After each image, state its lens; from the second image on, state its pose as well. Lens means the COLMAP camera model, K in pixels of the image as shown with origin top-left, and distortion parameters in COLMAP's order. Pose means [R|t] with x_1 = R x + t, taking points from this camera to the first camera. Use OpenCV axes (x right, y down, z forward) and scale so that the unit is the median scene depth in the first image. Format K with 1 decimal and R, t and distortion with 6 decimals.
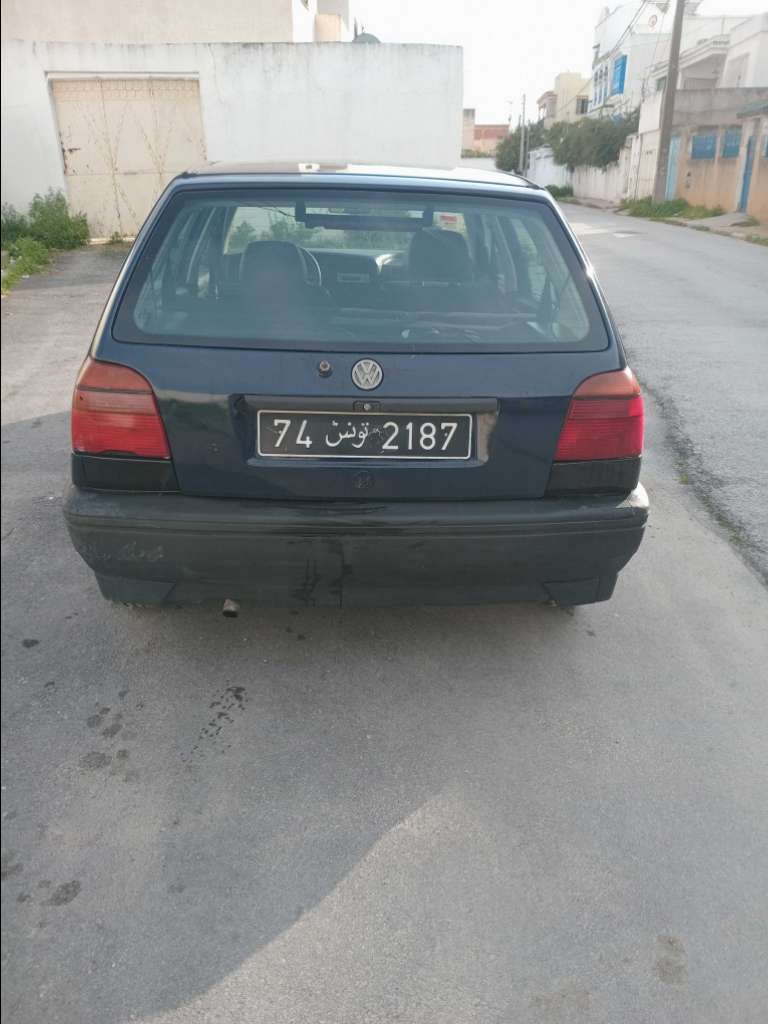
lens RADIAL K [[756.8, 0, 422.7], [0, 756.8, 511.4], [0, 0, 1]] dist [-0.005238, -0.000495]
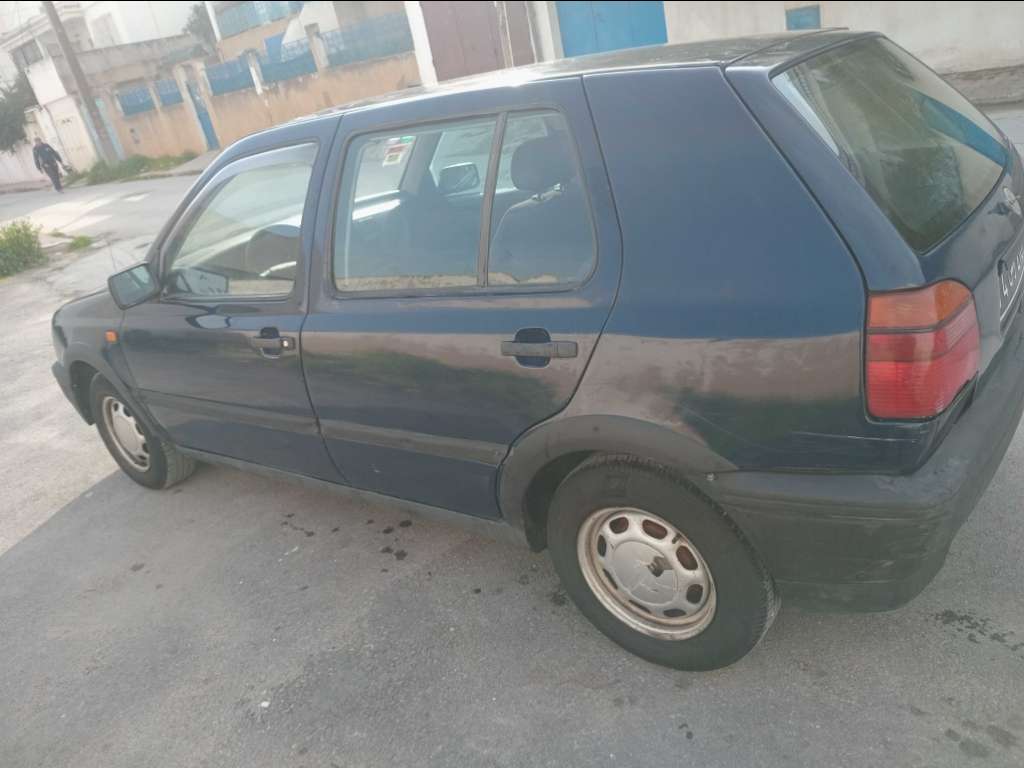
lens RADIAL K [[756.8, 0, 463.9], [0, 756.8, 383.0], [0, 0, 1]] dist [-0.005238, -0.000495]
pose [[0.643392, -0.422022, 0.638705, -0.347292], [0.480814, 0.872001, 0.091829, -0.114404], [-0.595705, 0.248017, 0.763952, 0.201581]]
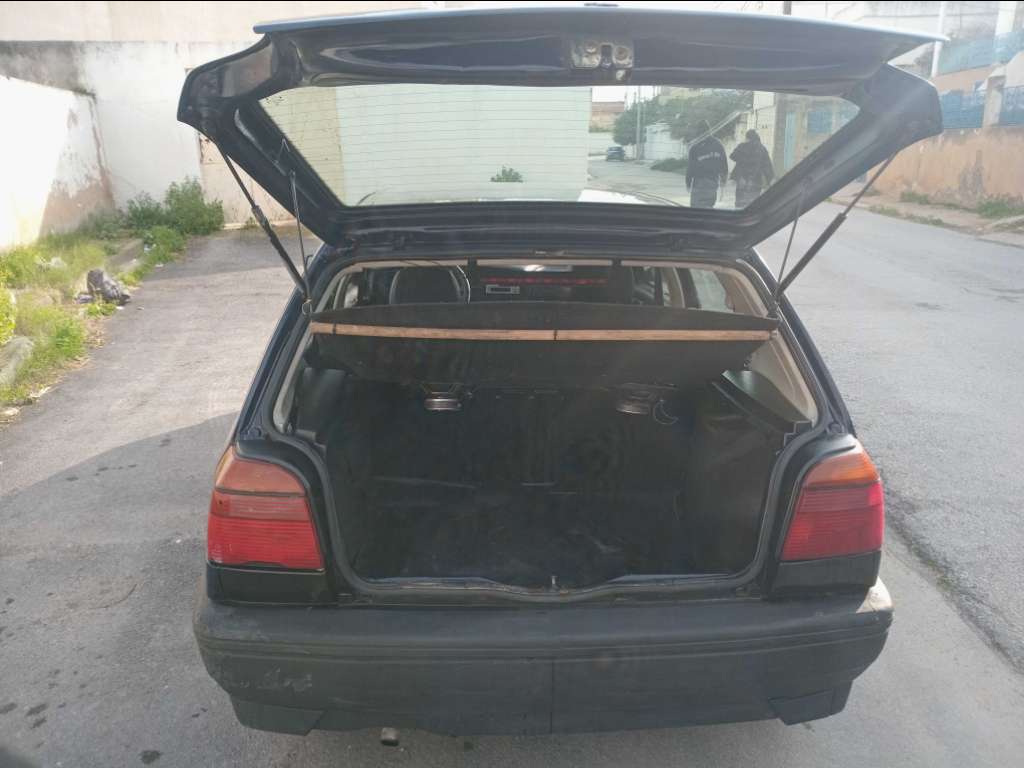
lens RADIAL K [[746.3, 0, 542.6], [0, 746.3, 380.2], [0, 0, 1]] dist [0.051273, -0.093556]
pose [[0.999780, -0.020653, -0.003795, -0.024077], [0.020077, 0.993126, -0.115317, -0.050990], [0.006151, 0.115215, 0.993322, 0.042637]]
